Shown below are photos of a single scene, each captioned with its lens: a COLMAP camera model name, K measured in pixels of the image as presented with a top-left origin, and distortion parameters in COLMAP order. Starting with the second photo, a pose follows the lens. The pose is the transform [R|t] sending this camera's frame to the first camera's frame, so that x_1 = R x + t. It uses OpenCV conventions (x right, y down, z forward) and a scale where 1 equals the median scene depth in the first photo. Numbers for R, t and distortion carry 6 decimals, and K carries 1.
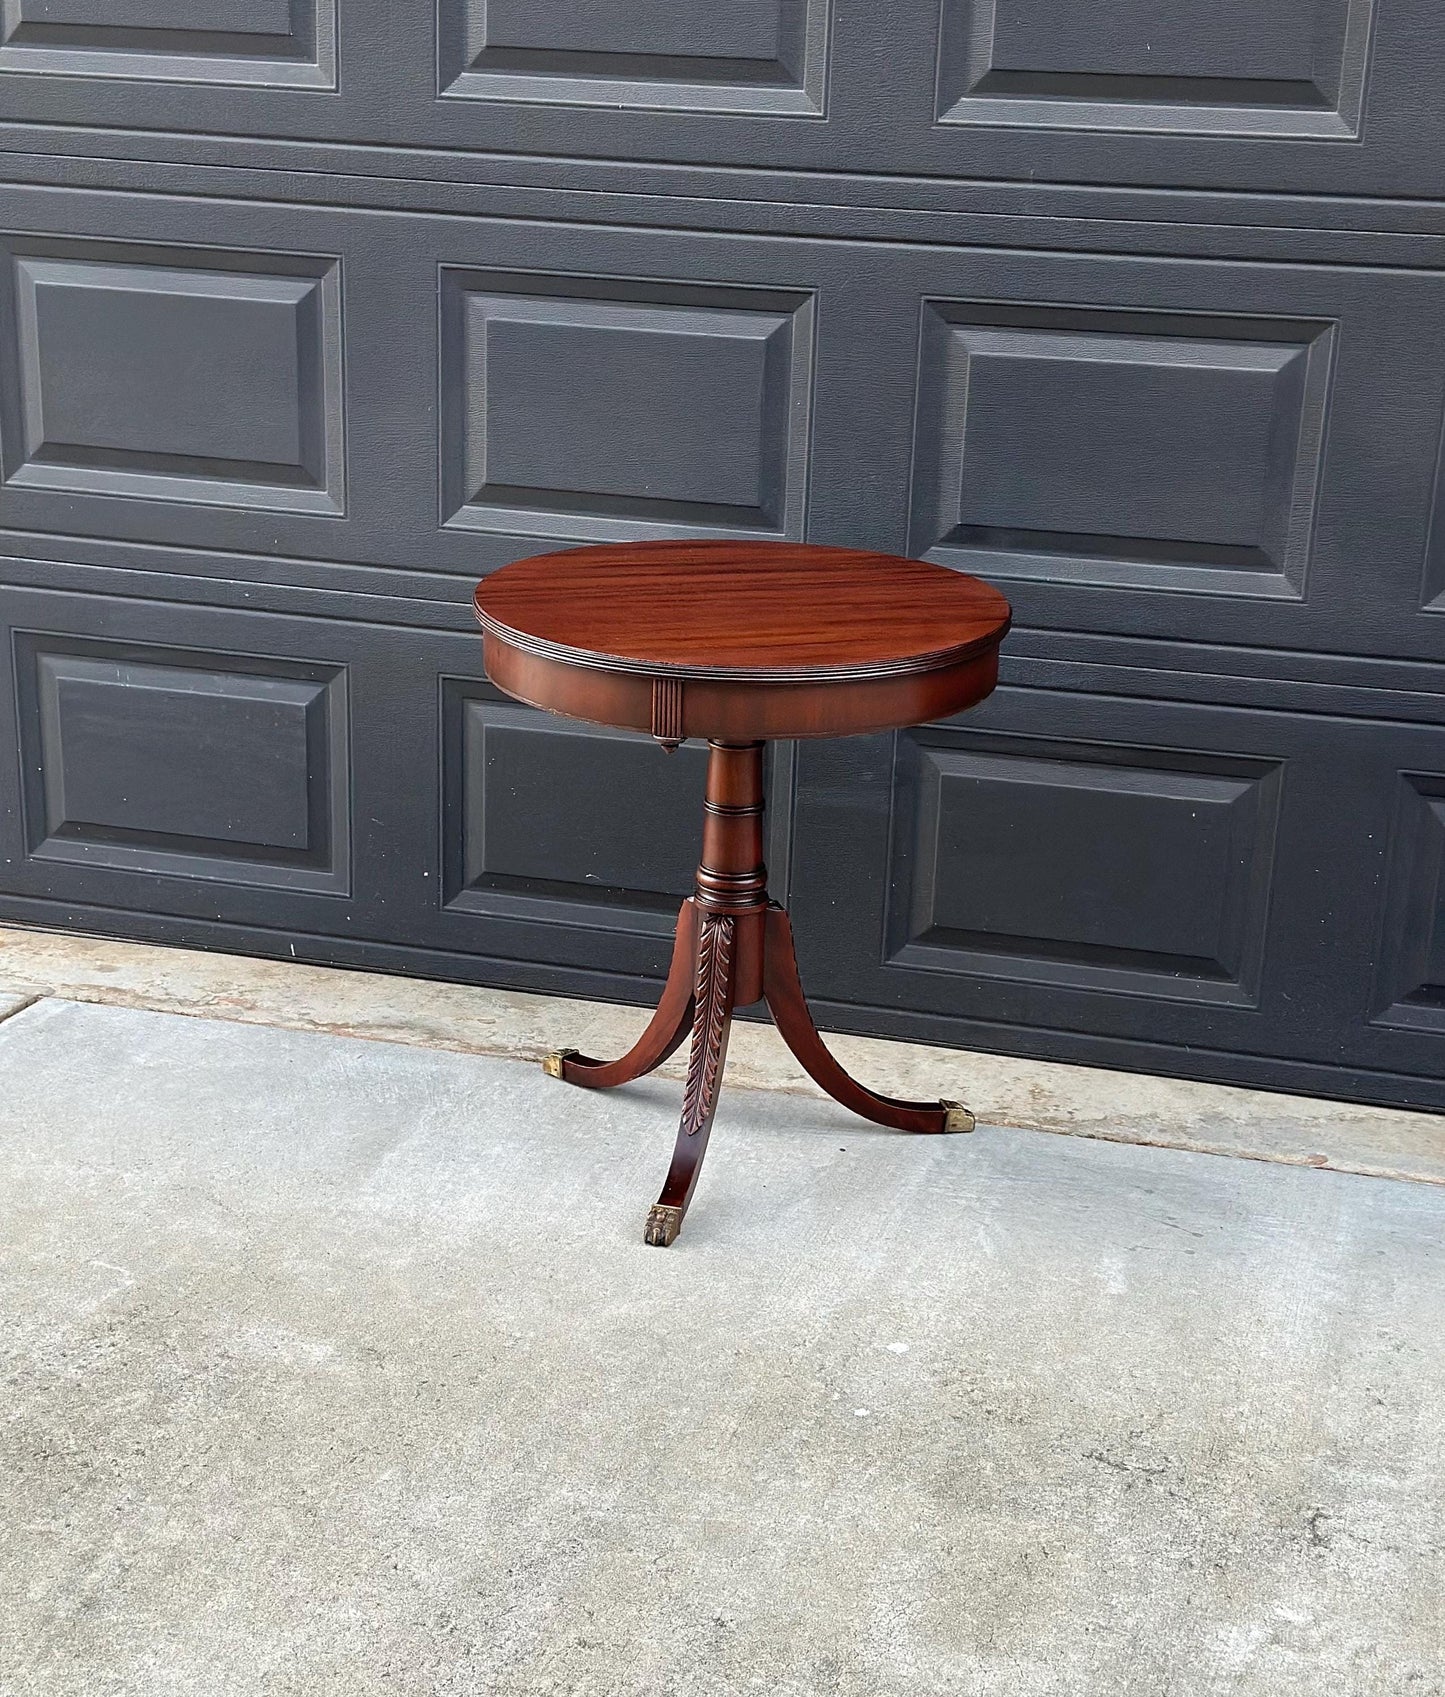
lens RADIAL K [[2764.4, 0, 727.4], [0, 2764.4, 981.1], [0, 0, 1]] dist [0.173222, -0.167739]
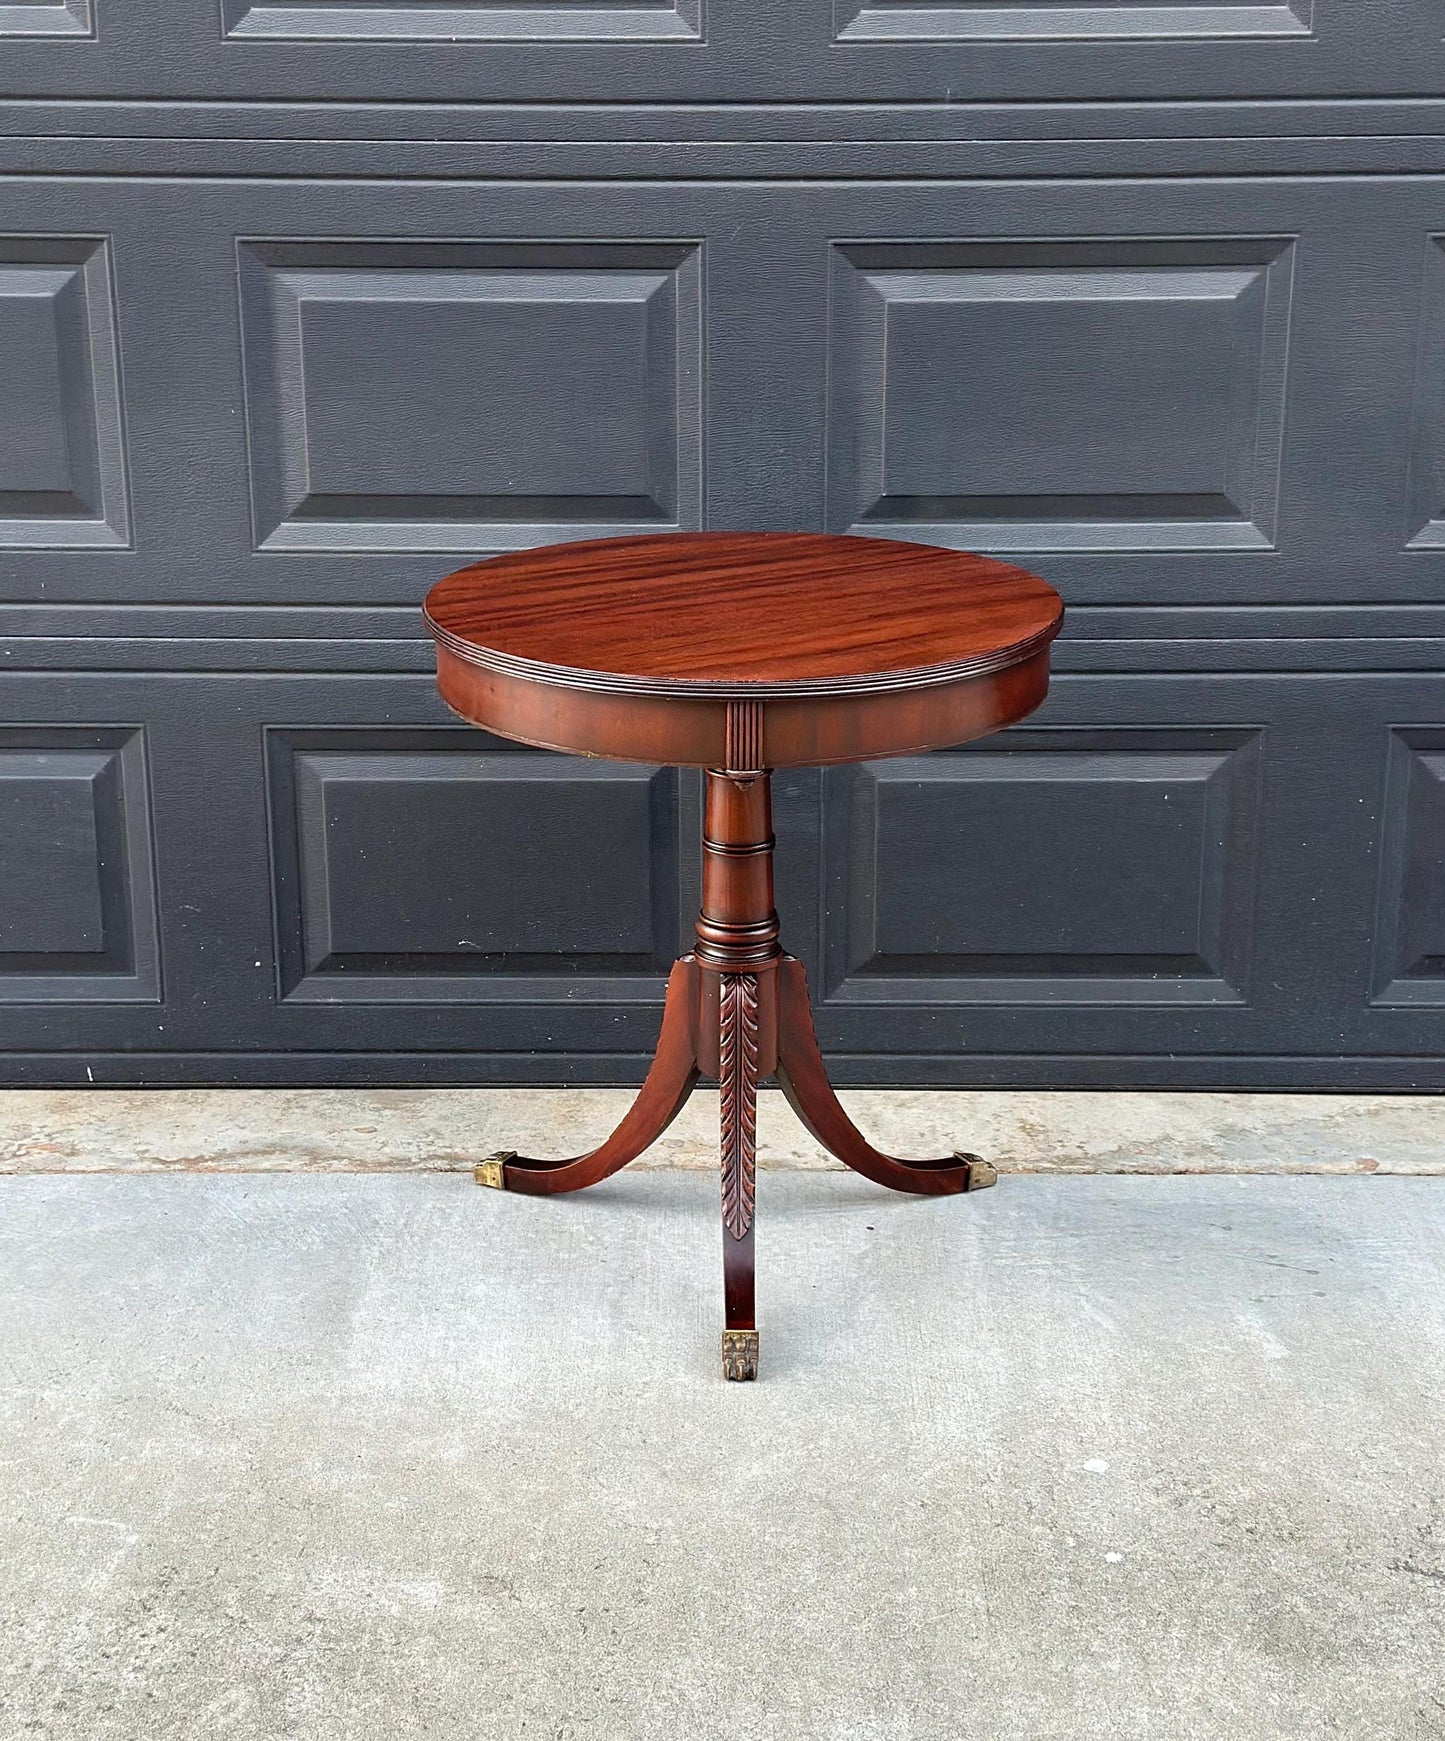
lens RADIAL K [[2769.3, 0, 700.5], [0, 2769.3, 900.8], [0, 0, 1]] dist [0.170557, -0.196059]
pose [[0.964860, -0.114180, 0.236661, -0.194749], [0.120749, 0.992593, -0.013402, -0.033265], [-0.233378, 0.041508, 0.971500, 0.168906]]
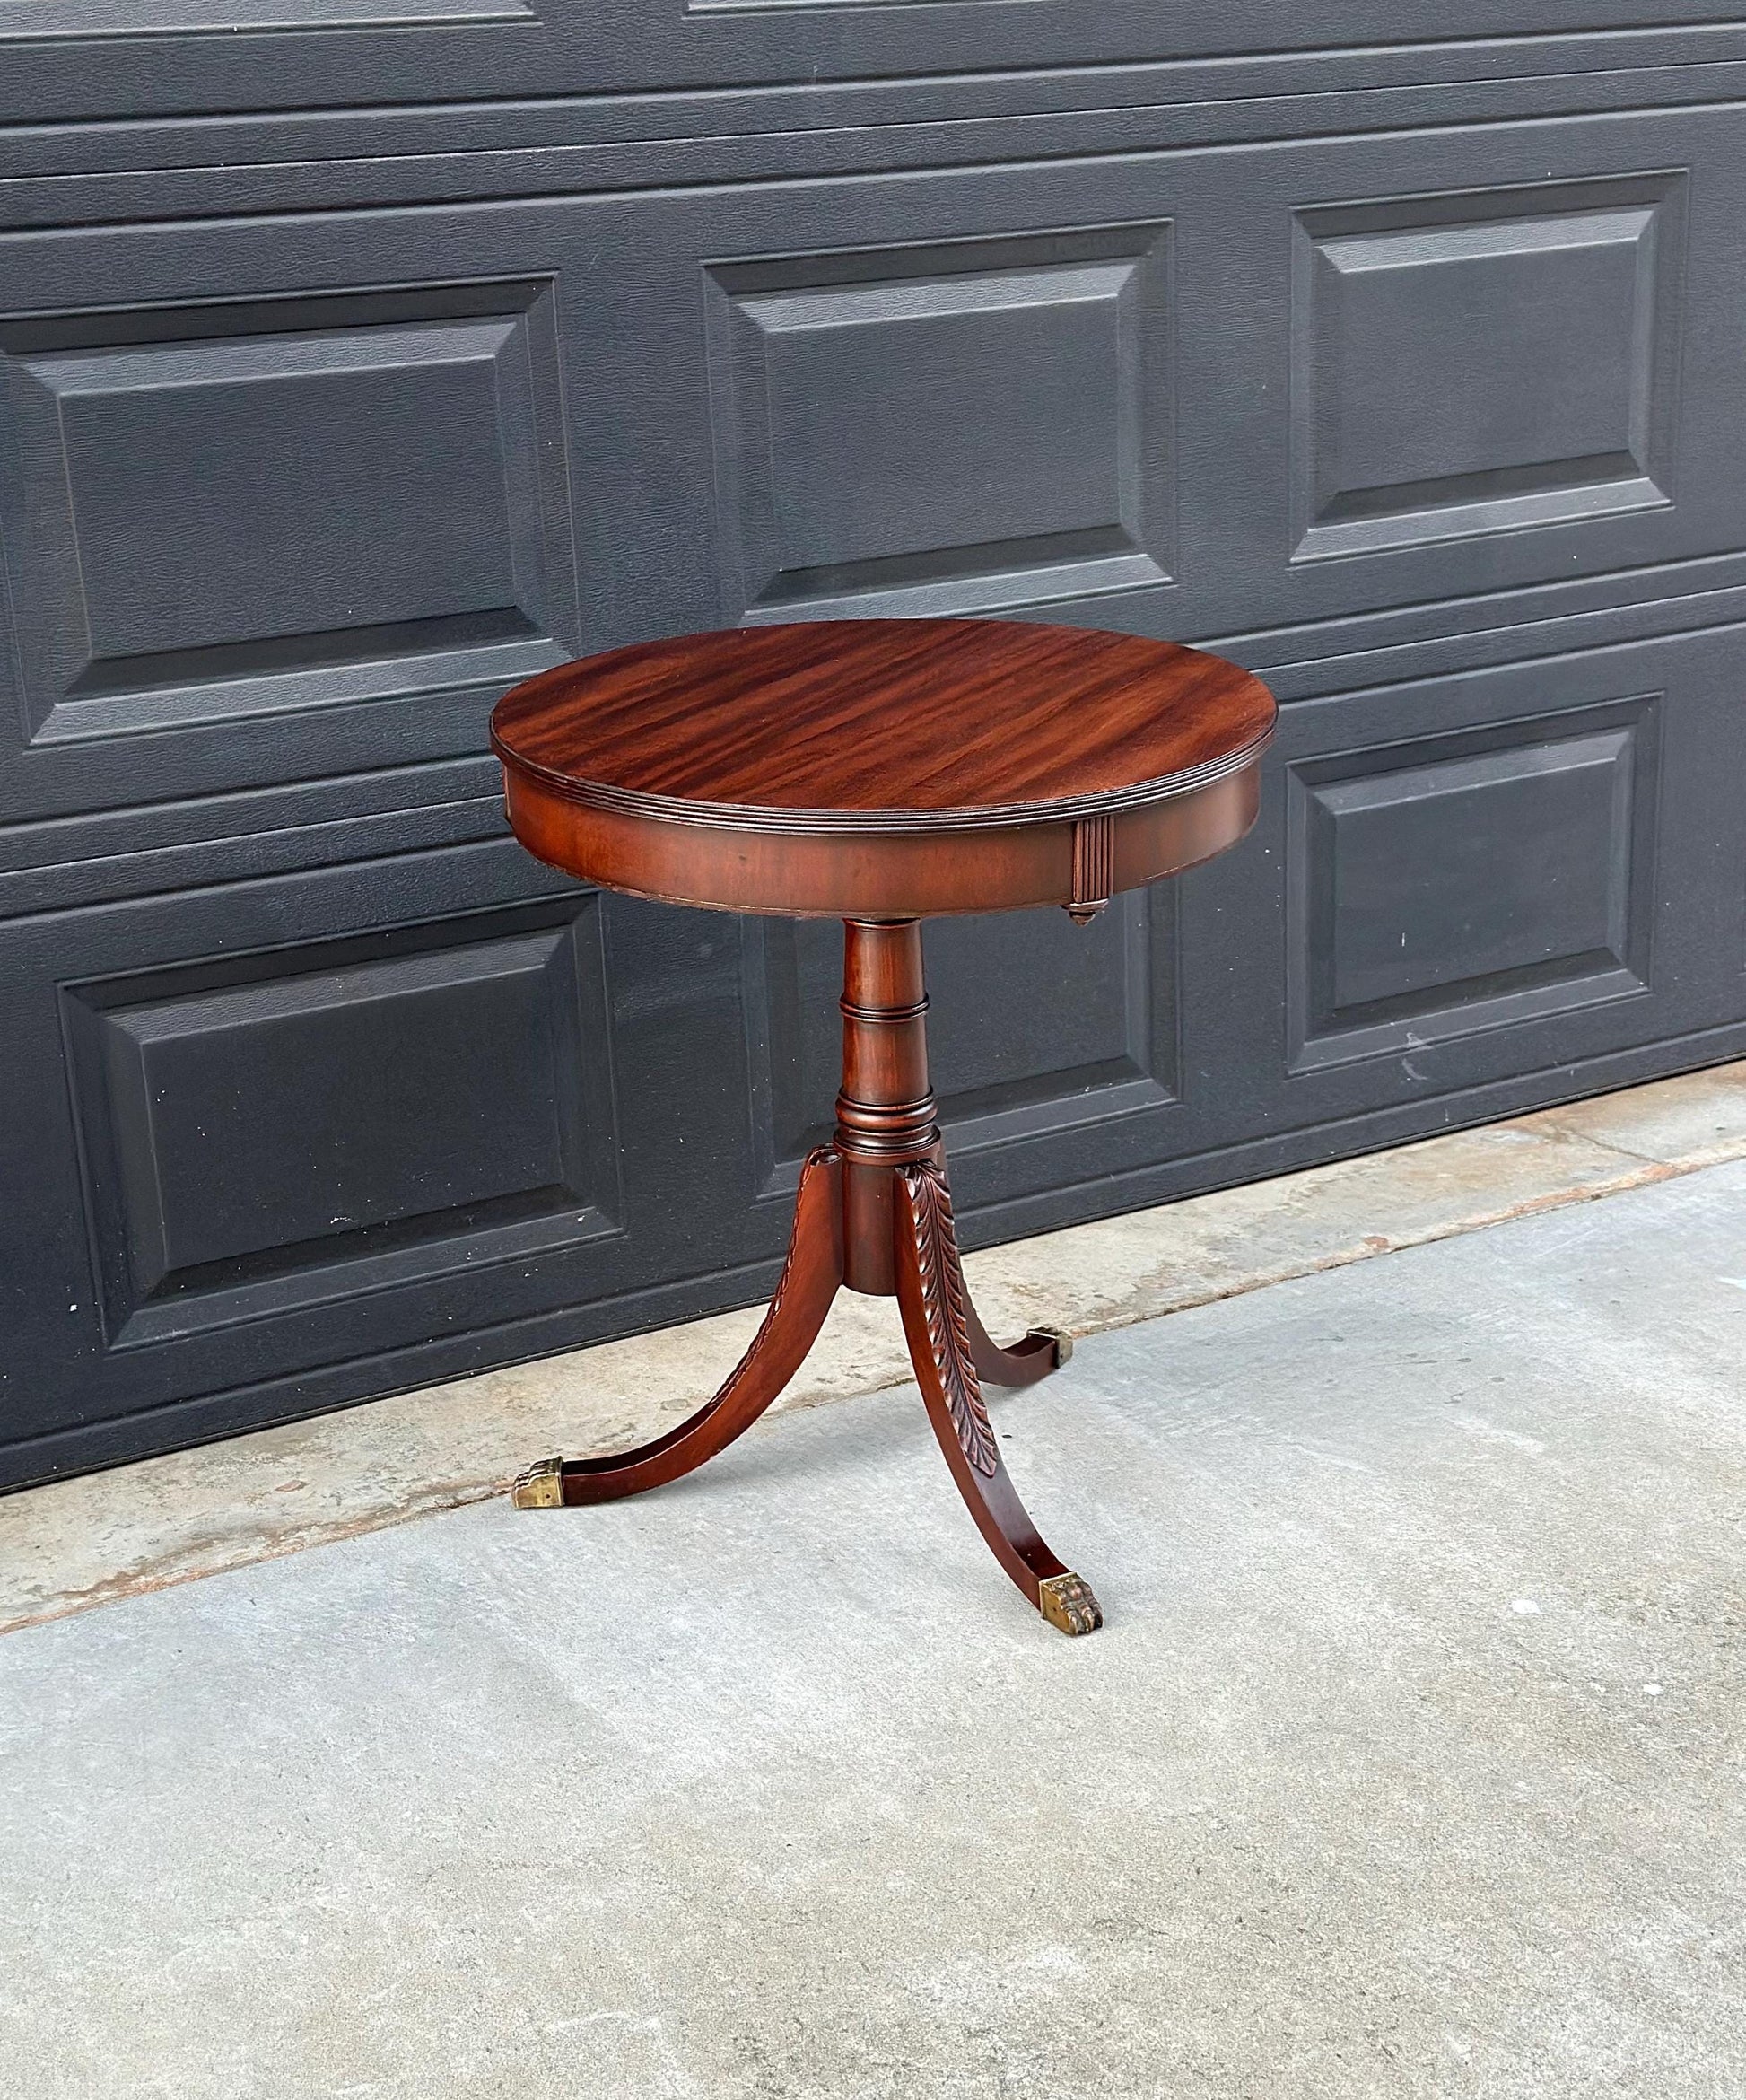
lens RADIAL K [[3324.0, 0, 878.9], [0, 3324.0, 1151.3], [0, 0, 1]] dist [0.197373, -0.388542]
pose [[0.693587, -0.300402, 0.654748, -0.510022], [0.296056, 0.947465, 0.121085, -0.120030], [-0.656725, 0.109859, 0.746085, 0.357601]]
